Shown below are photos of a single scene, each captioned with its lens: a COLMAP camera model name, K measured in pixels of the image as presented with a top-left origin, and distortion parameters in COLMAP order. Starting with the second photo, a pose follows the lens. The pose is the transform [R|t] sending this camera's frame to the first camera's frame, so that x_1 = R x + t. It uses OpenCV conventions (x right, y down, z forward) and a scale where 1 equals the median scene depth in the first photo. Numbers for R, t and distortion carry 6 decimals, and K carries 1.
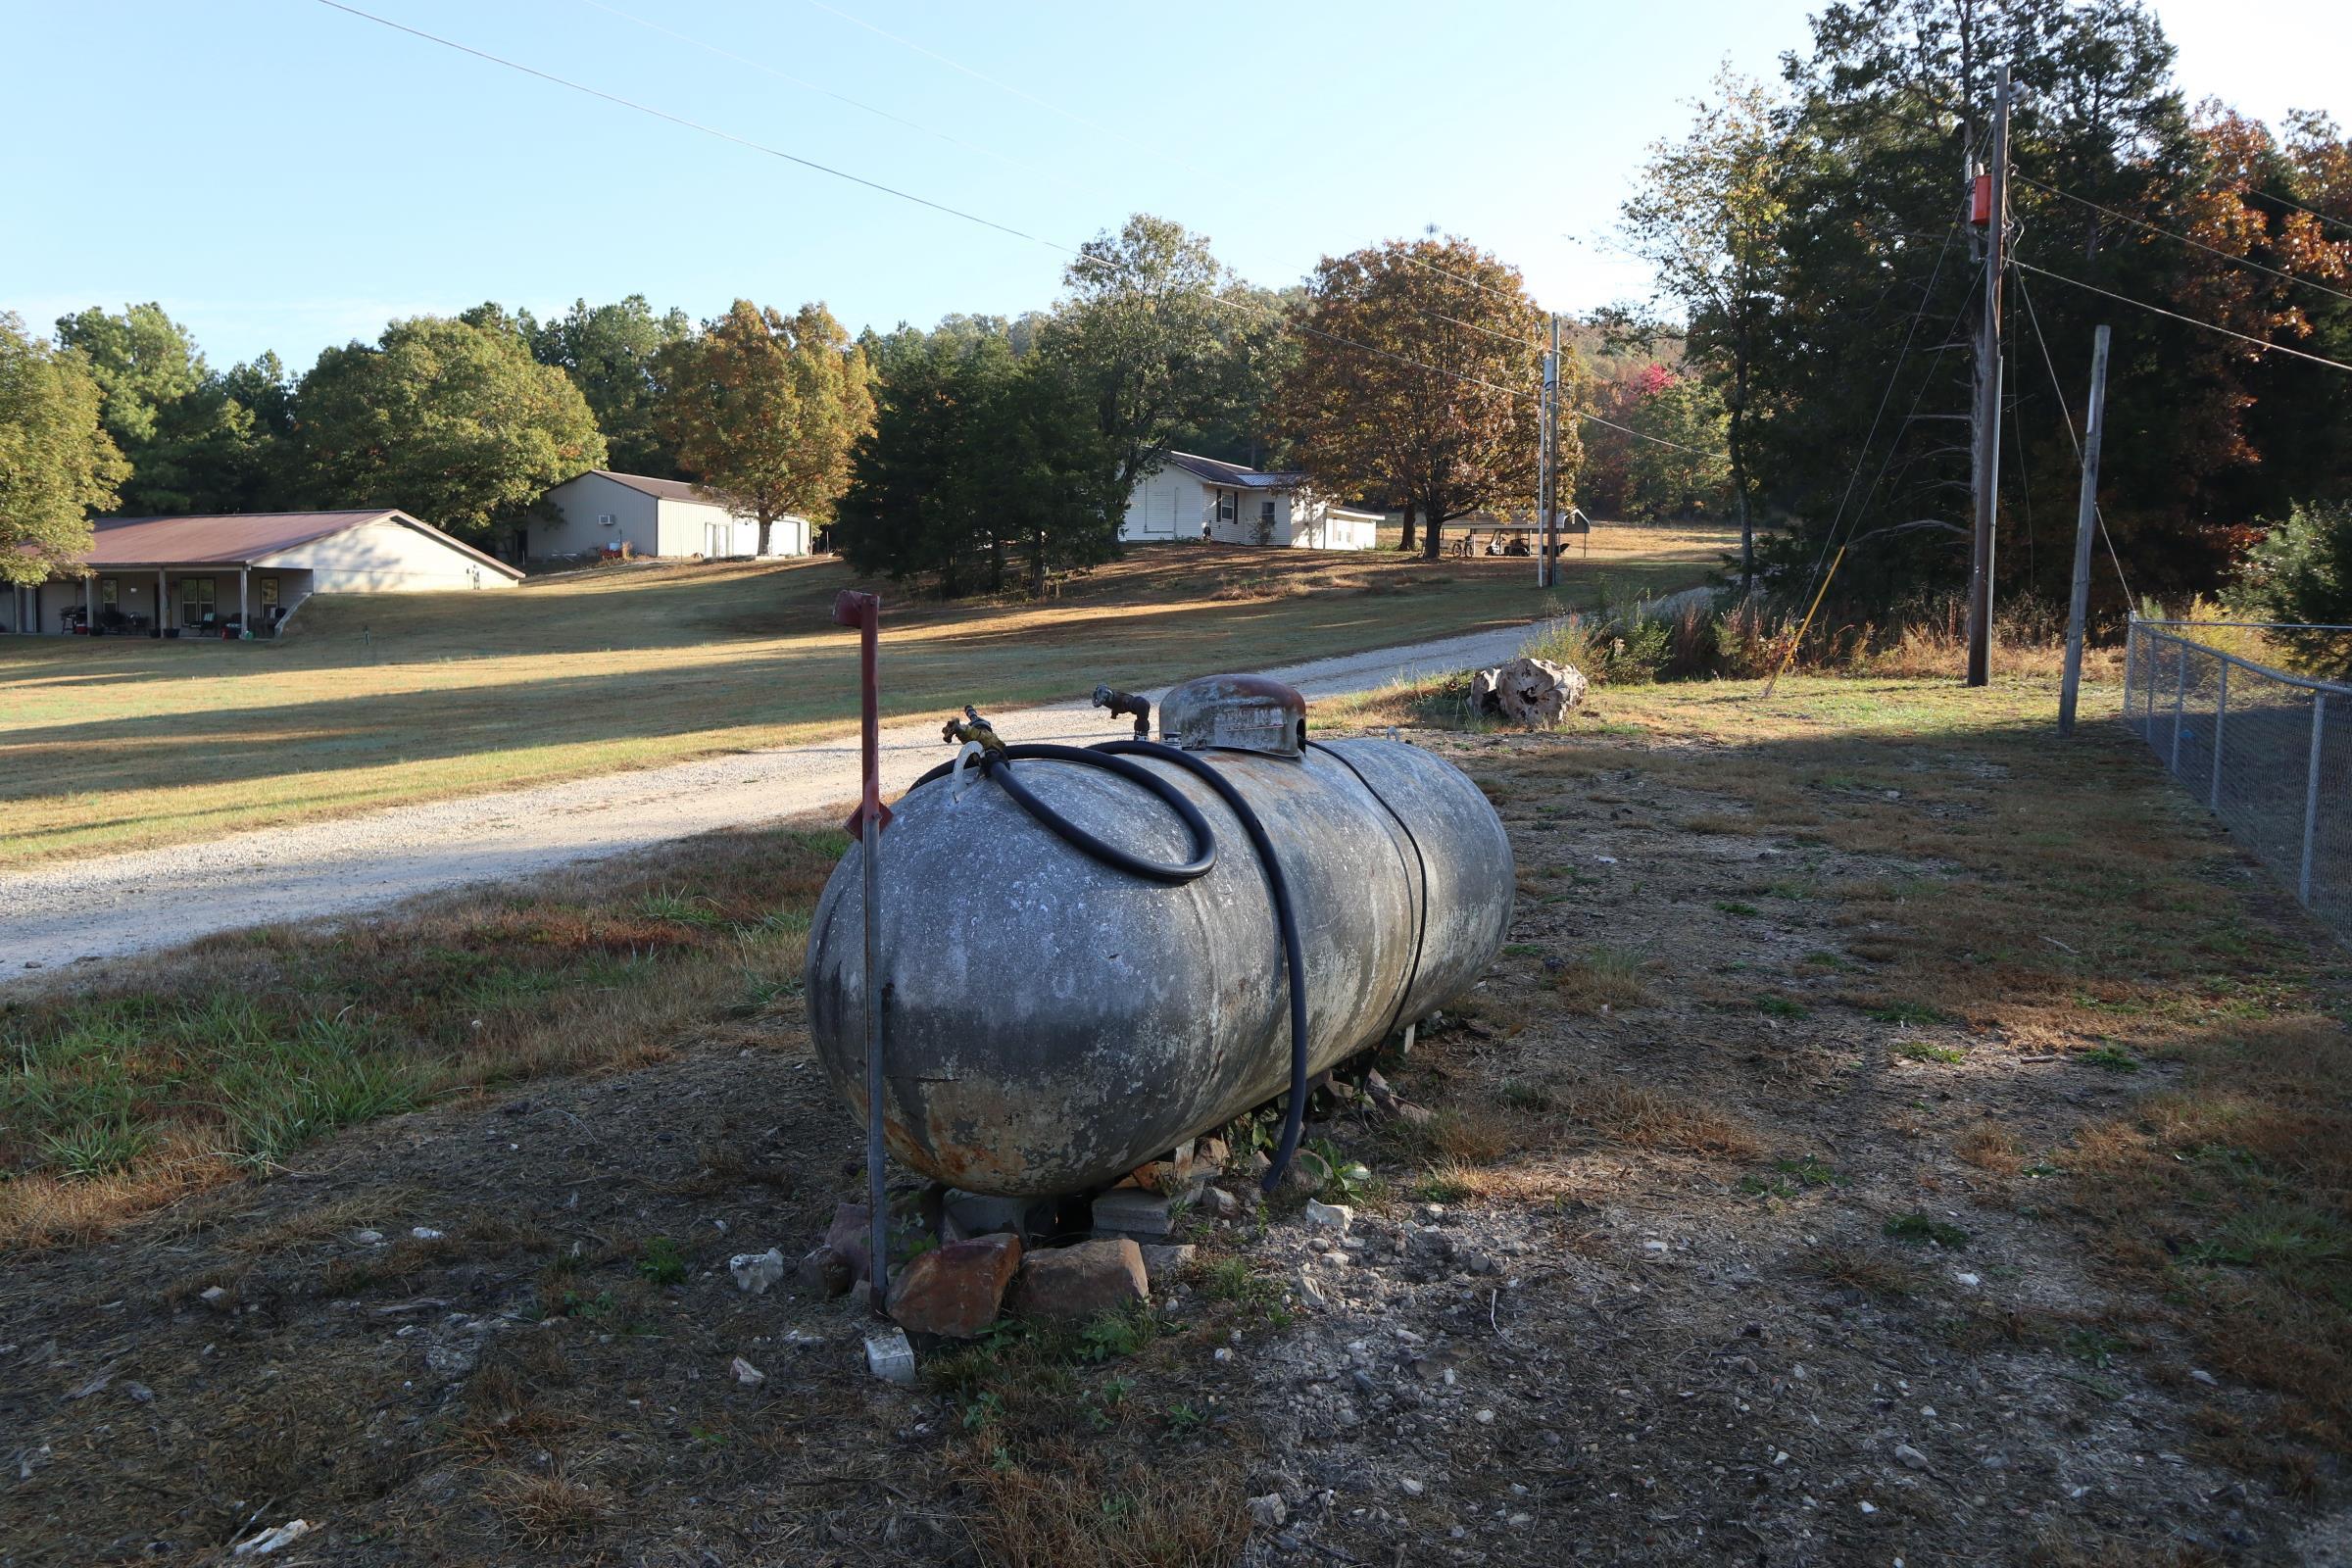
lens RADIAL K [[1558.1, 0, 1182.7], [0, 1558.1, 784.0], [0, 0, 1]] dist [-0.149774, 0.072890]
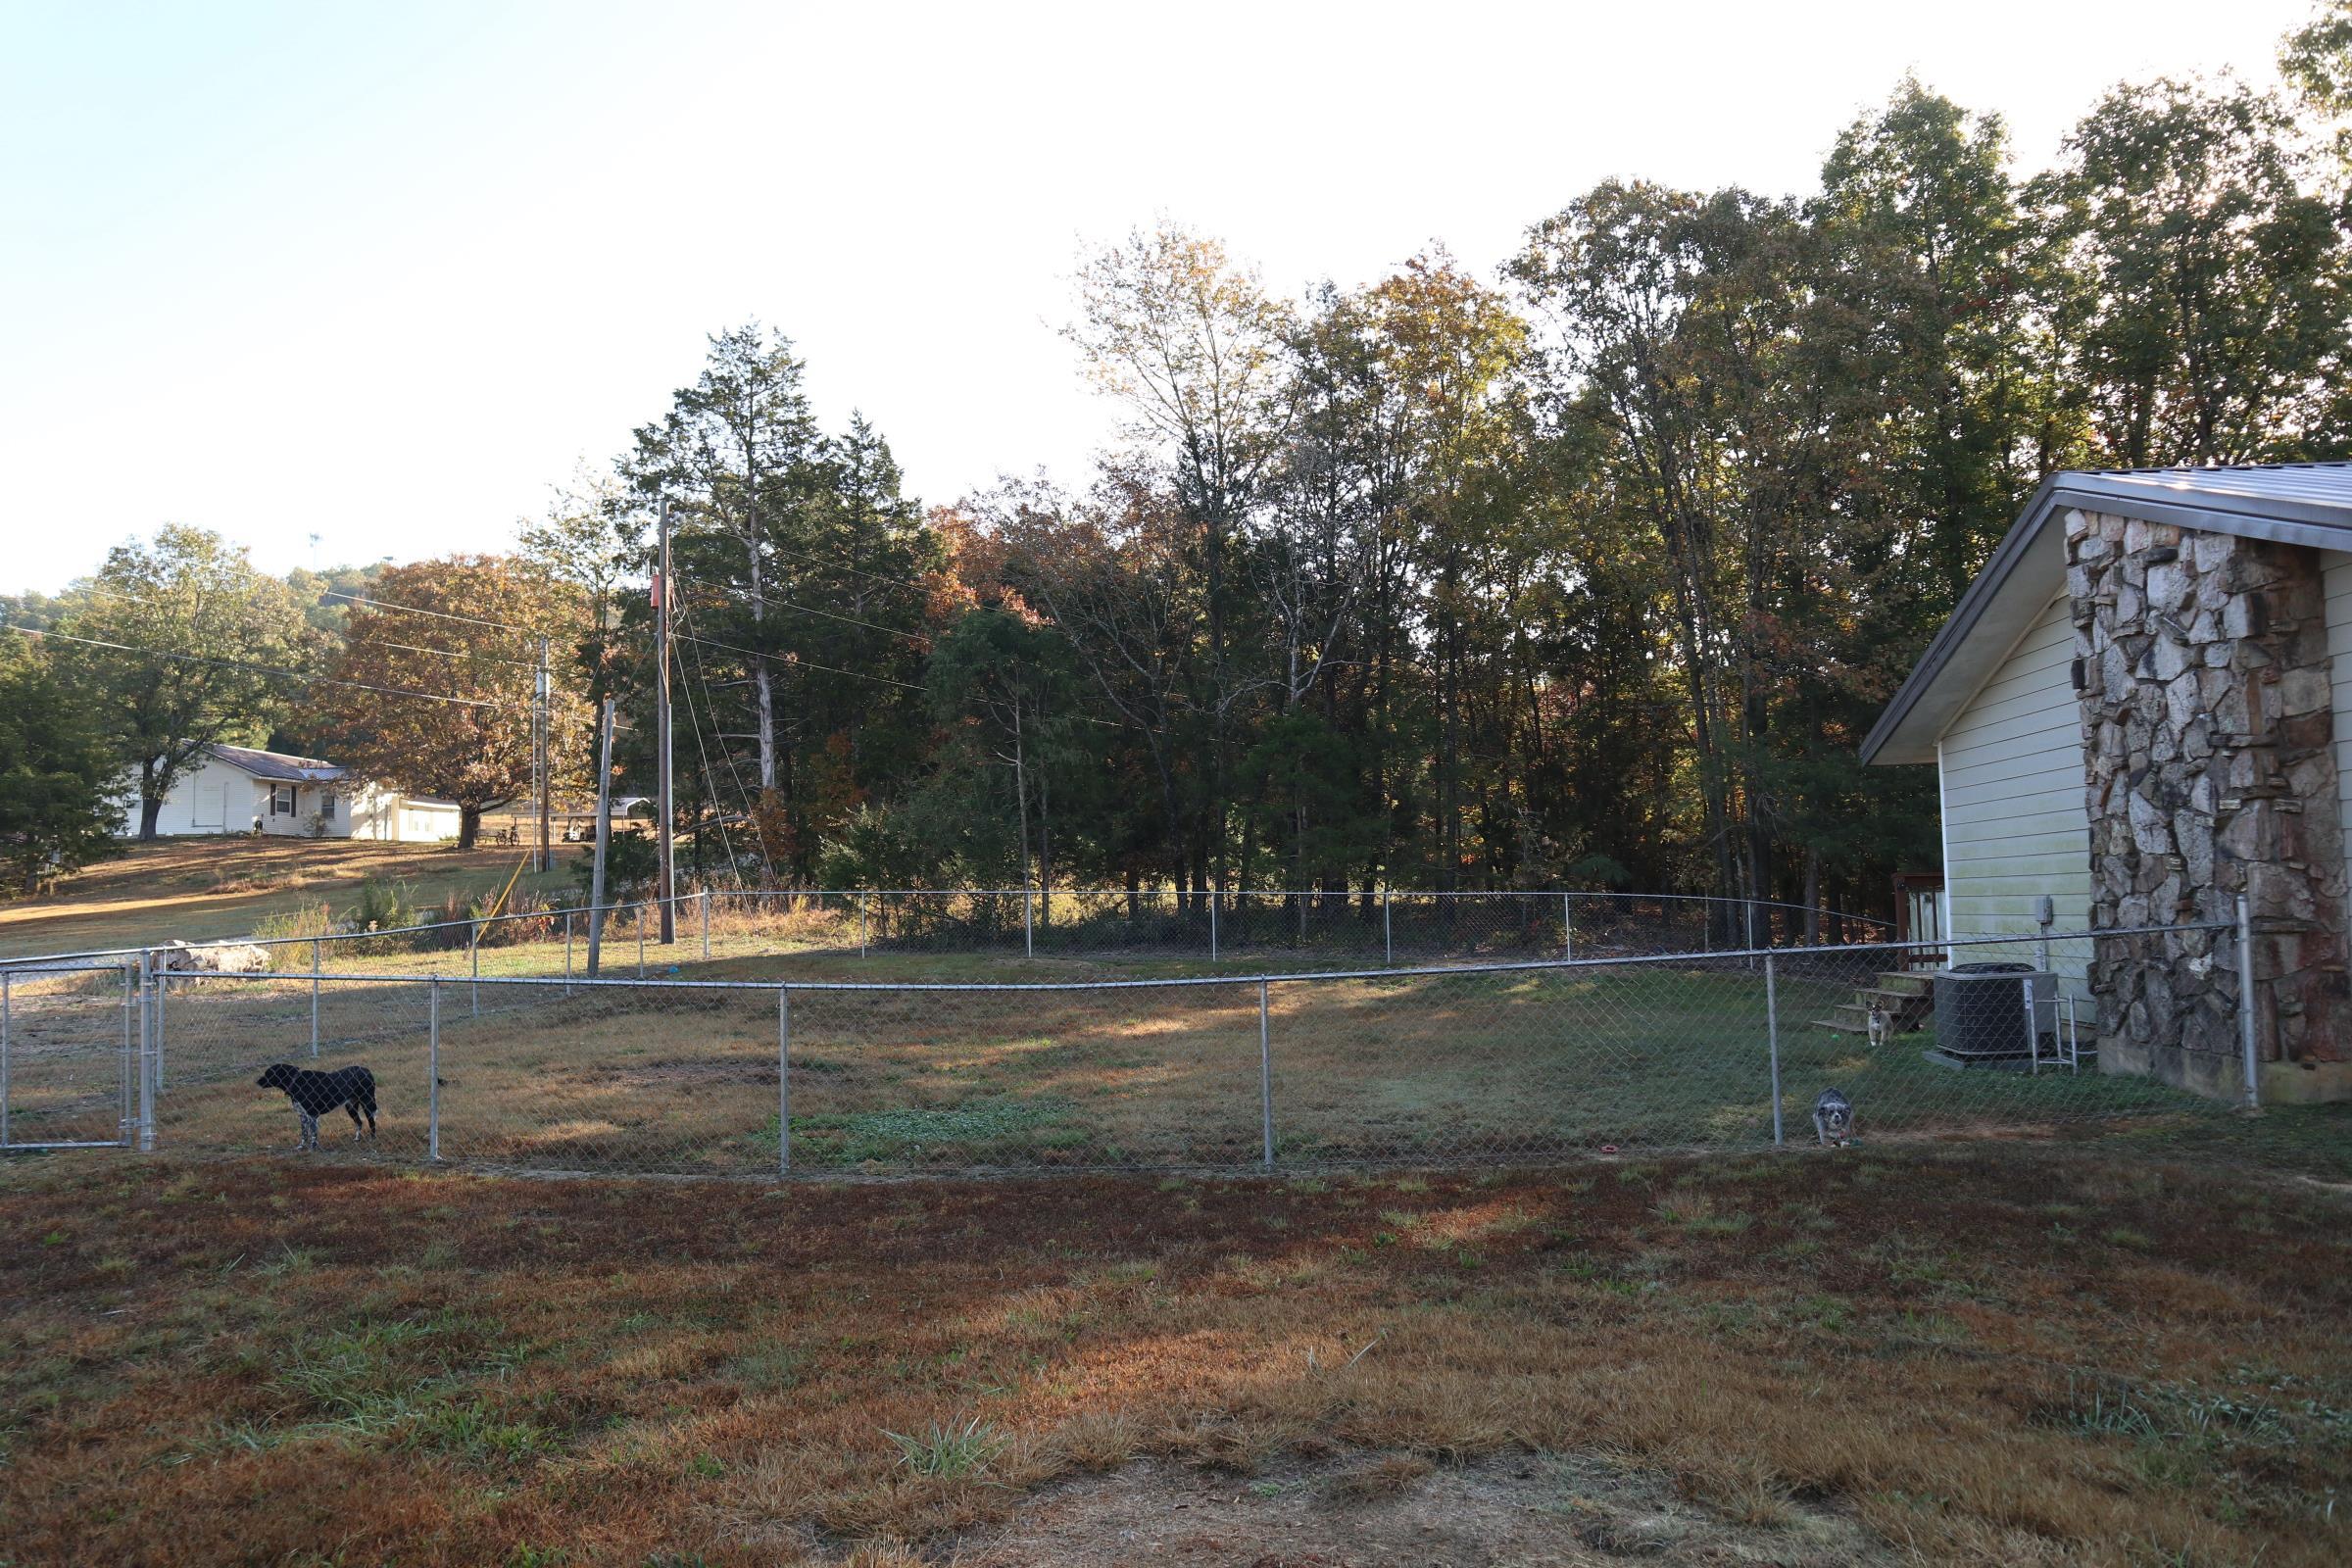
lens RADIAL K [[1558.1, 0, 1182.7], [0, 1558.1, 784.0], [0, 0, 1]] dist [-0.149774, 0.072890]
pose [[0.881431, -0.000641, 0.472313, 0.105146], [0.084340, 0.984140, -0.156060, 0.017237], [-0.464722, 0.177391, 0.867505, -0.159021]]
